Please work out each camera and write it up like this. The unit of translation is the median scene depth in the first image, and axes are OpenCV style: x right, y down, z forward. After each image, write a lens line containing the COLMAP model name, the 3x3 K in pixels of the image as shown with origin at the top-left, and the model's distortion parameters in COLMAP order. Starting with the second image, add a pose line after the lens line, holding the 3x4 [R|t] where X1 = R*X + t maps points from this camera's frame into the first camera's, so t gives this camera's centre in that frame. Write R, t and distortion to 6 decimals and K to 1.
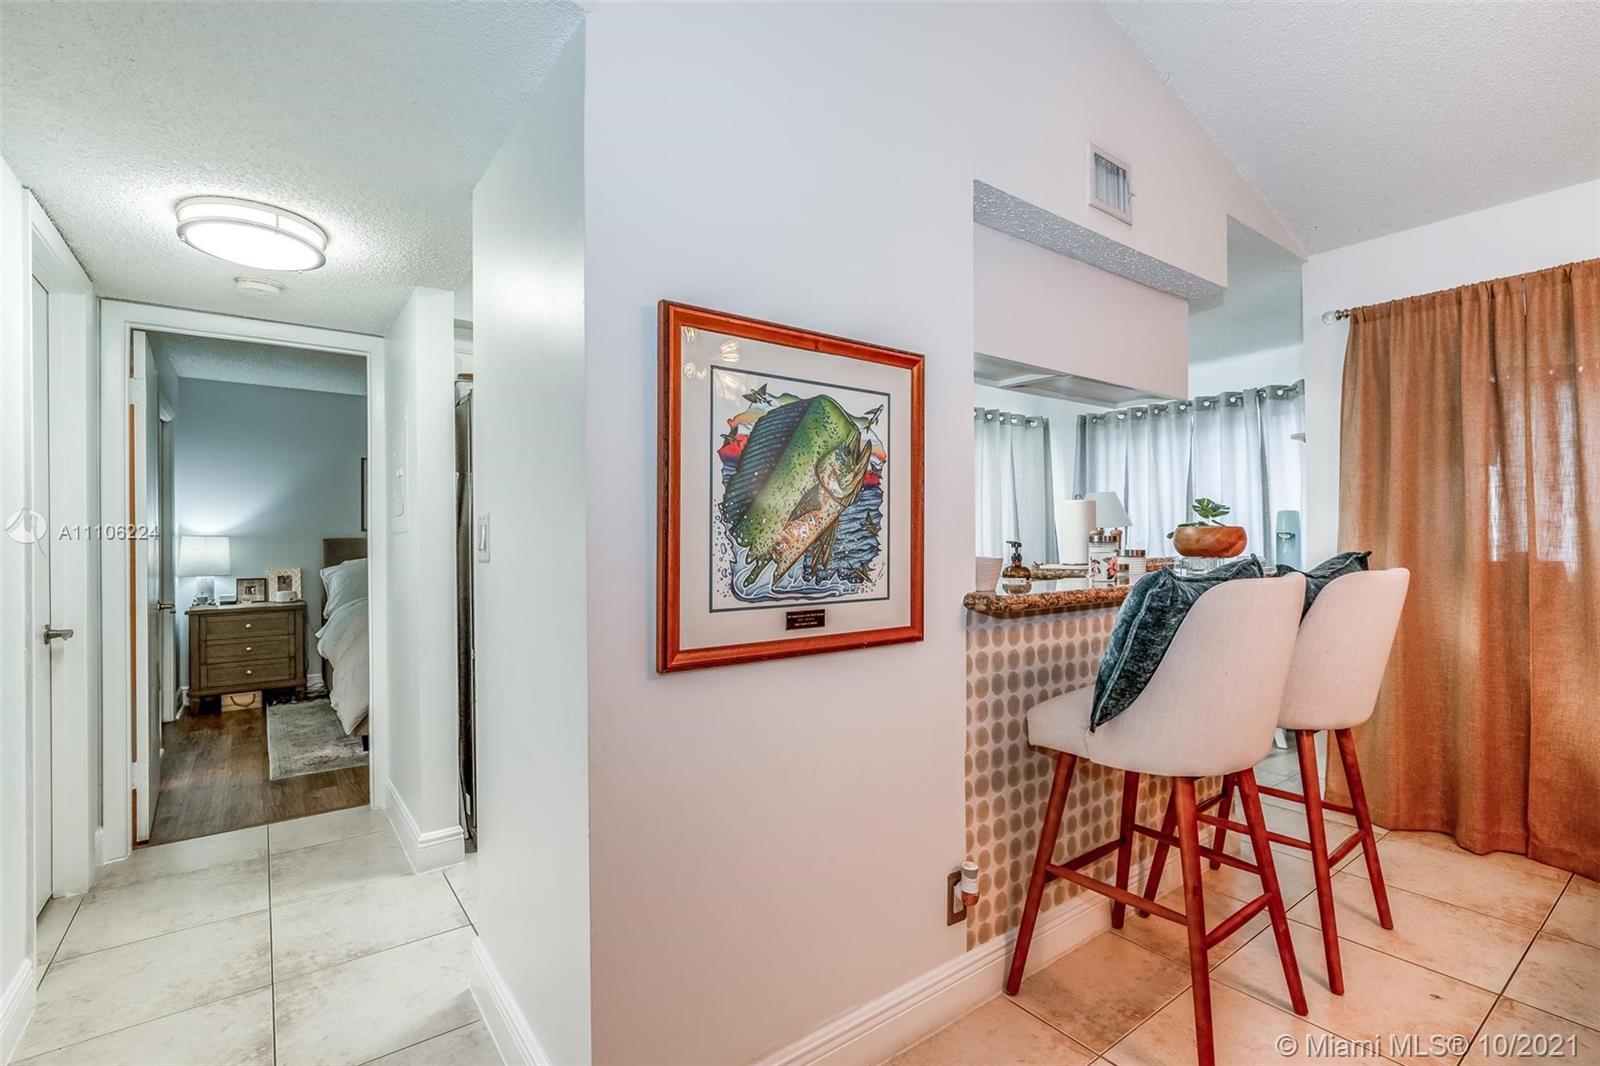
lens RADIAL K [[733.8, 0, 804.7], [0, 733.8, 531.0], [0, 0, 1]] dist [-0.000433, 0.000194]
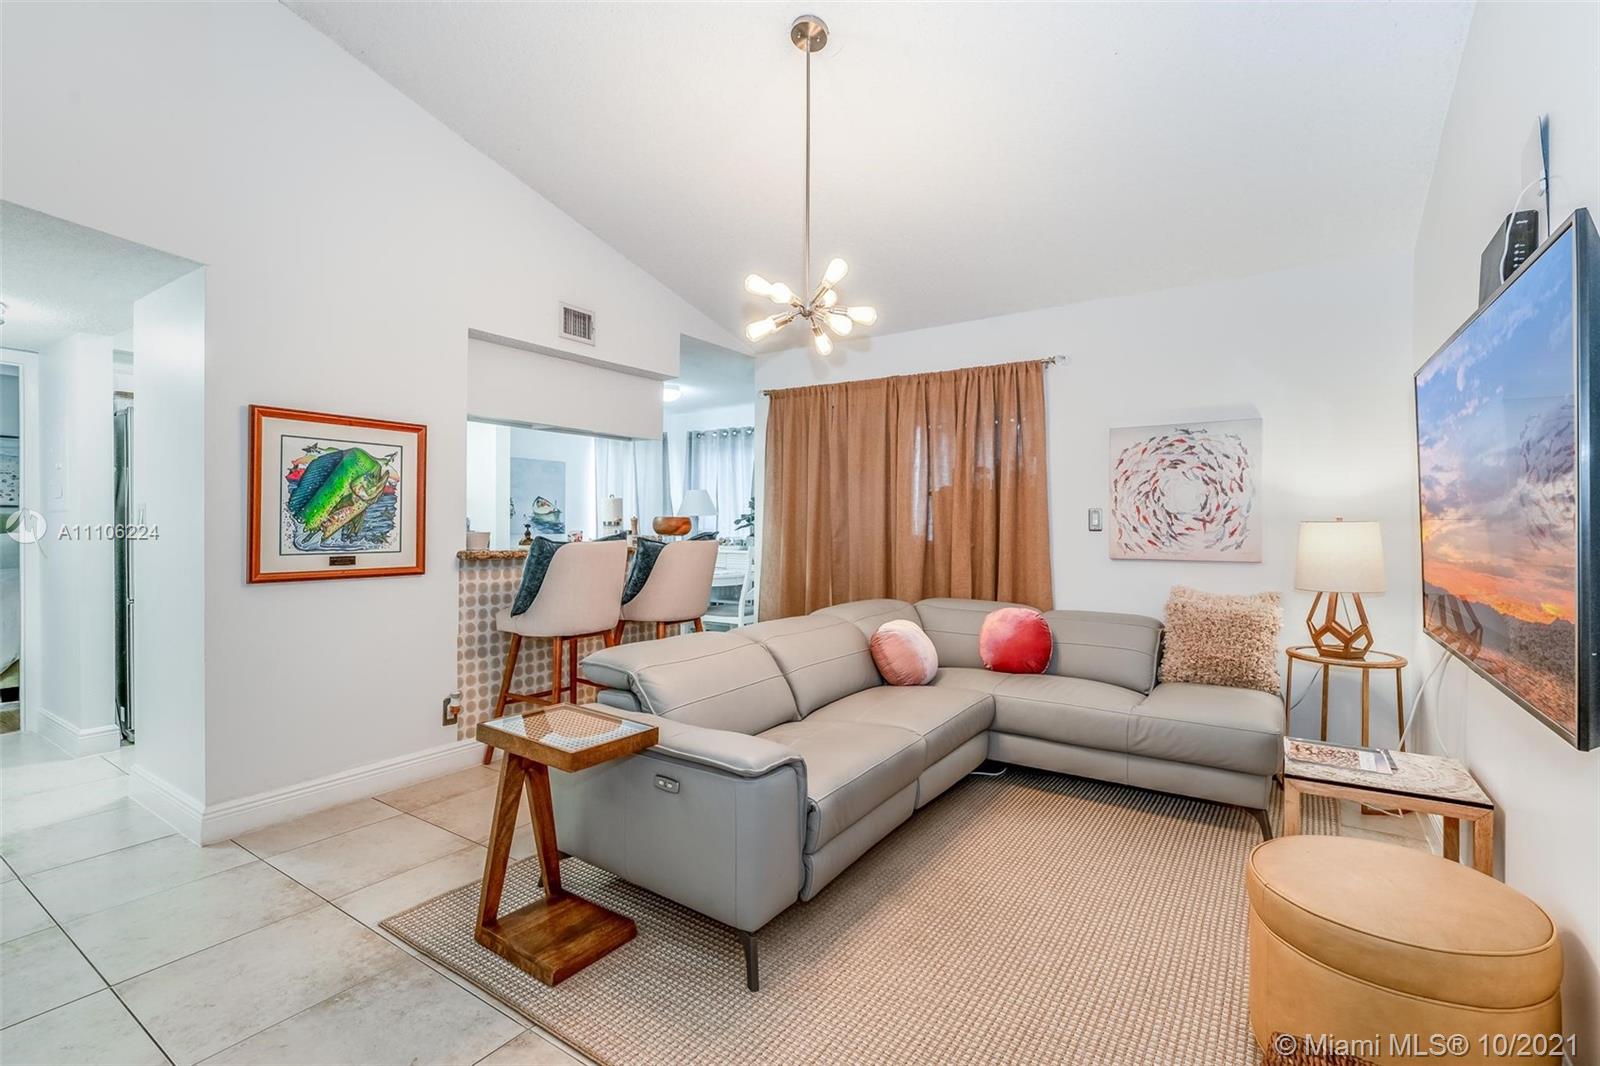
lens RADIAL K [[729.9, 0, 797.1], [0, 729.9, 523.3], [0, 0, 1]] dist [-0.001264, 0.000366]
pose [[0.946800, 0.012337, 0.321587, 0.435657], [-0.015516, 0.999853, 0.007324, -0.012044], [-0.321450, -0.011924, 0.946852, -1.039884]]
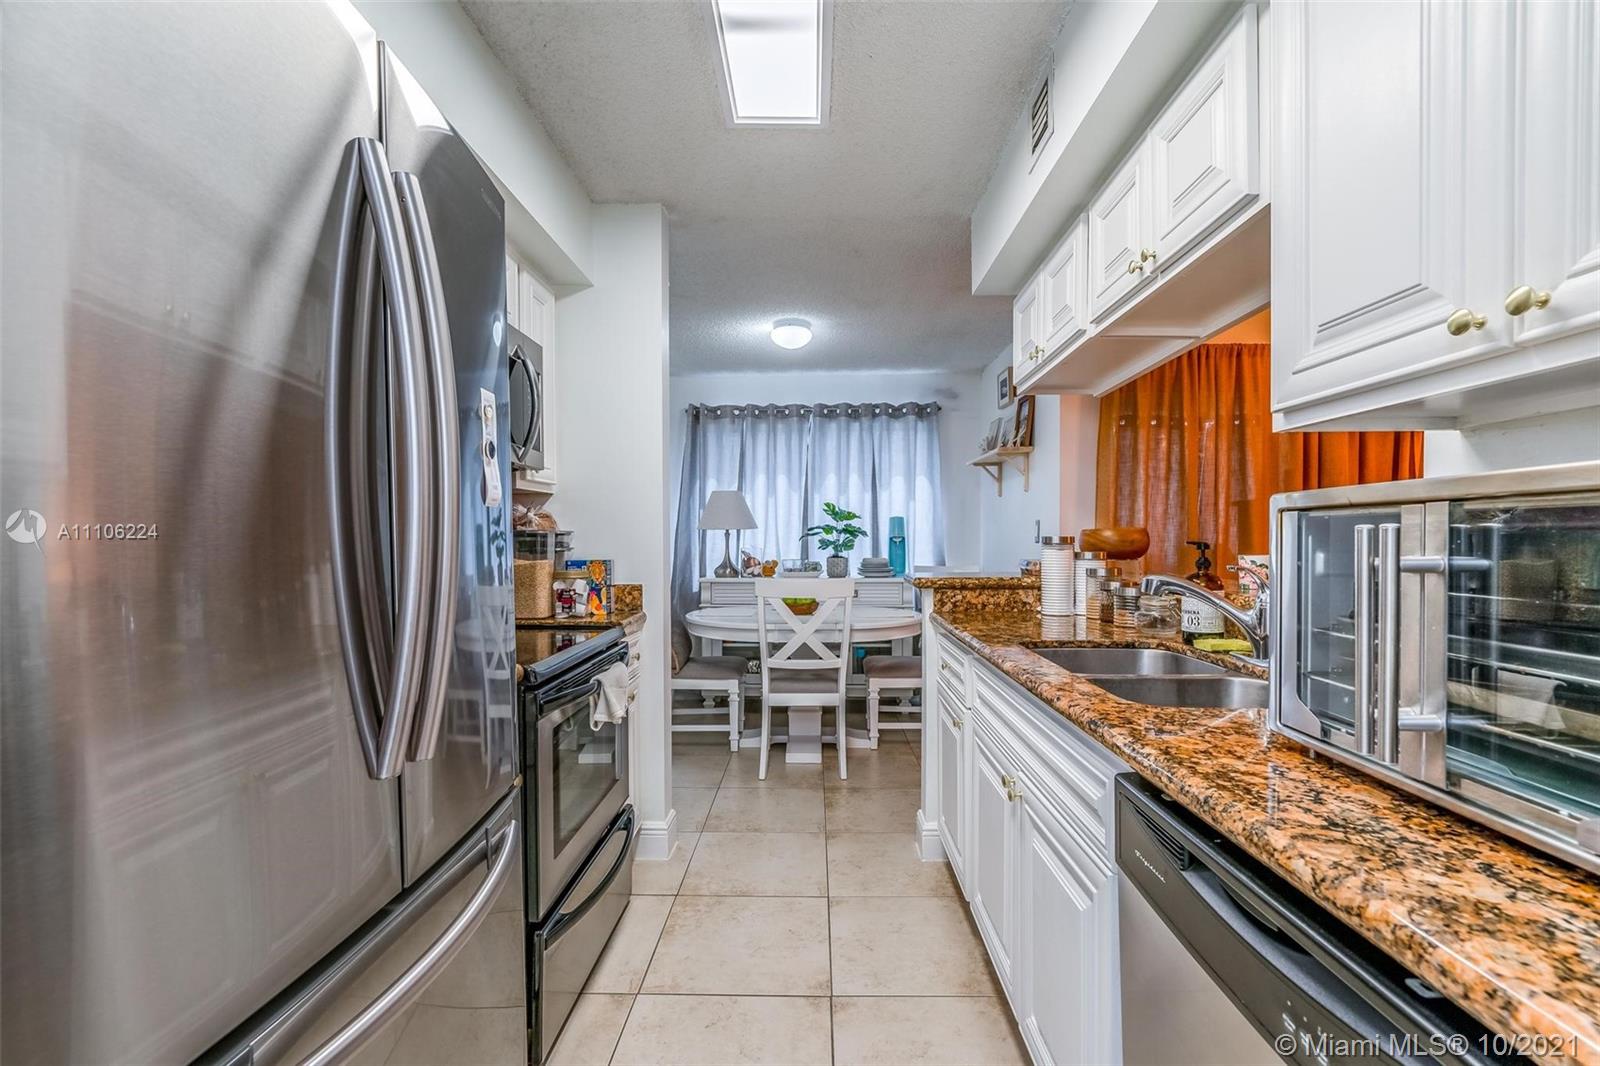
lens RADIAL K [[699.6, 0, 803.3], [0, 699.6, 549.2], [0, 0, 1]] dist [-0.007019, 0.000075]
pose [[0.614726, -0.007154, 0.788708, -0.703312], [-0.006994, 0.999870, 0.014521, 0.019511], [-0.788710, -0.014443, 0.614596, 1.151917]]
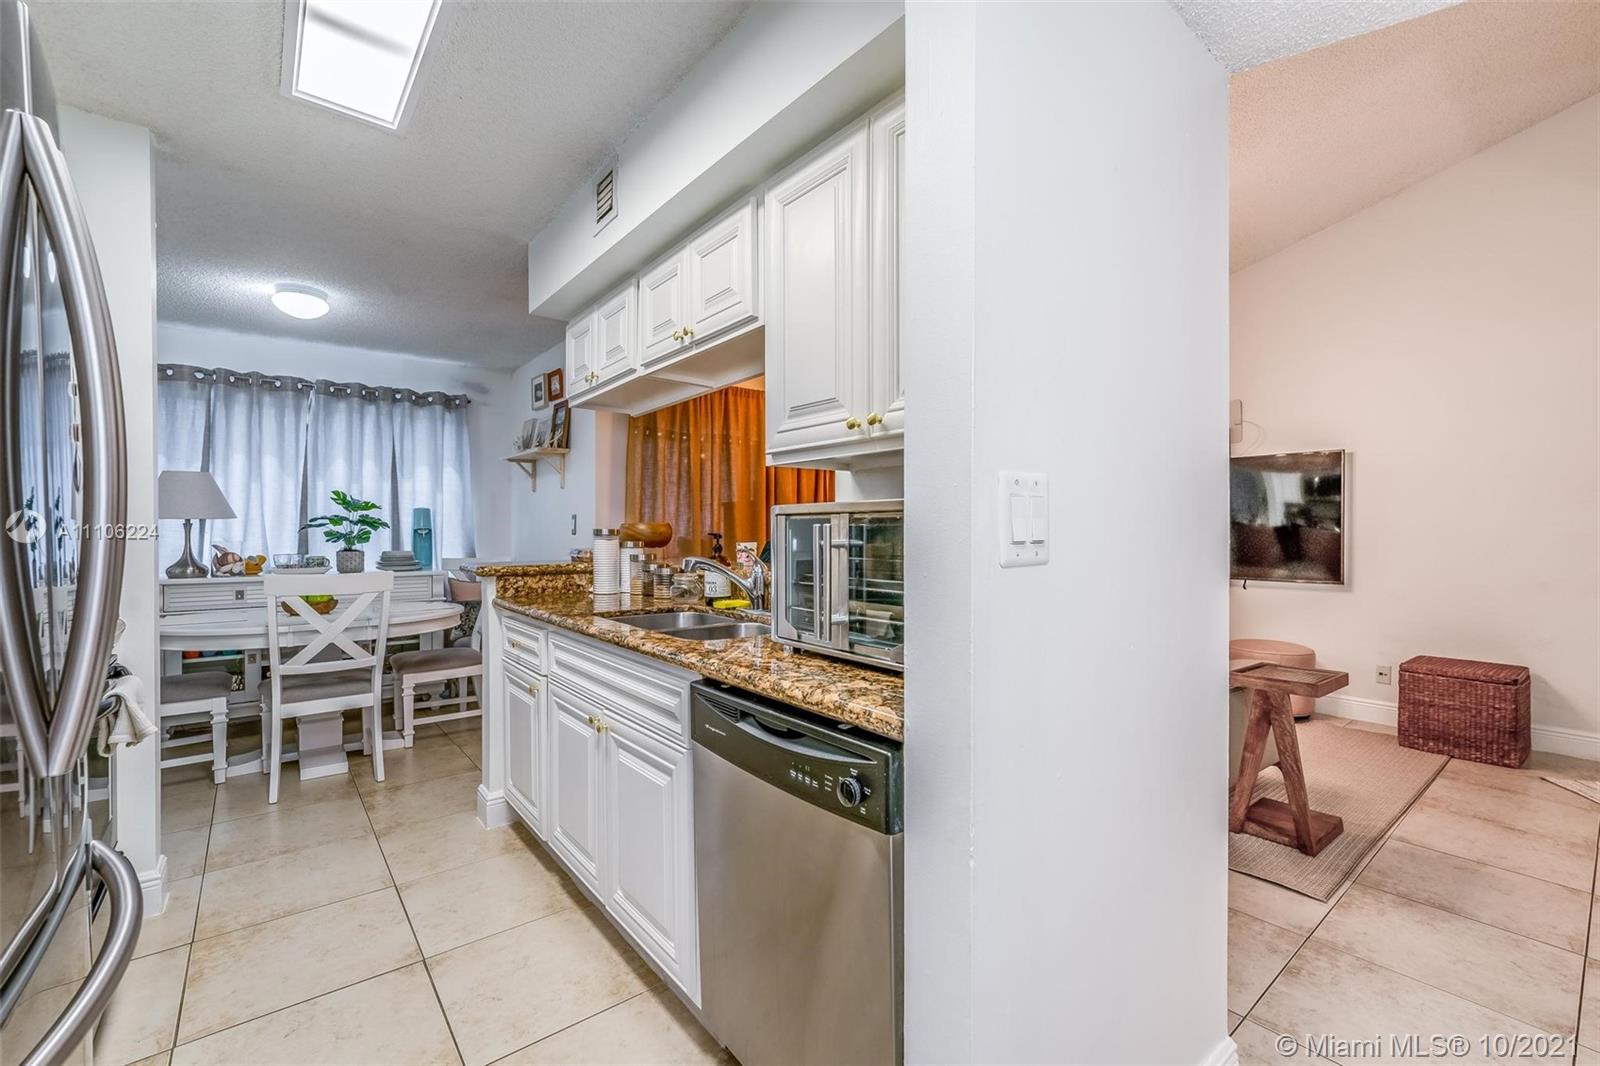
lens RADIAL K [[682.6, 0, 803.6], [0, 682.6, 534.7], [0, 0, 1]] dist [-0.001625, 0.000278]
pose [[-0.030264, -0.000400, 0.999542, -0.943647], [-0.006472, 0.999979, 0.000205, 0.020739], [-0.999521, -0.006463, -0.030266, 1.179696]]
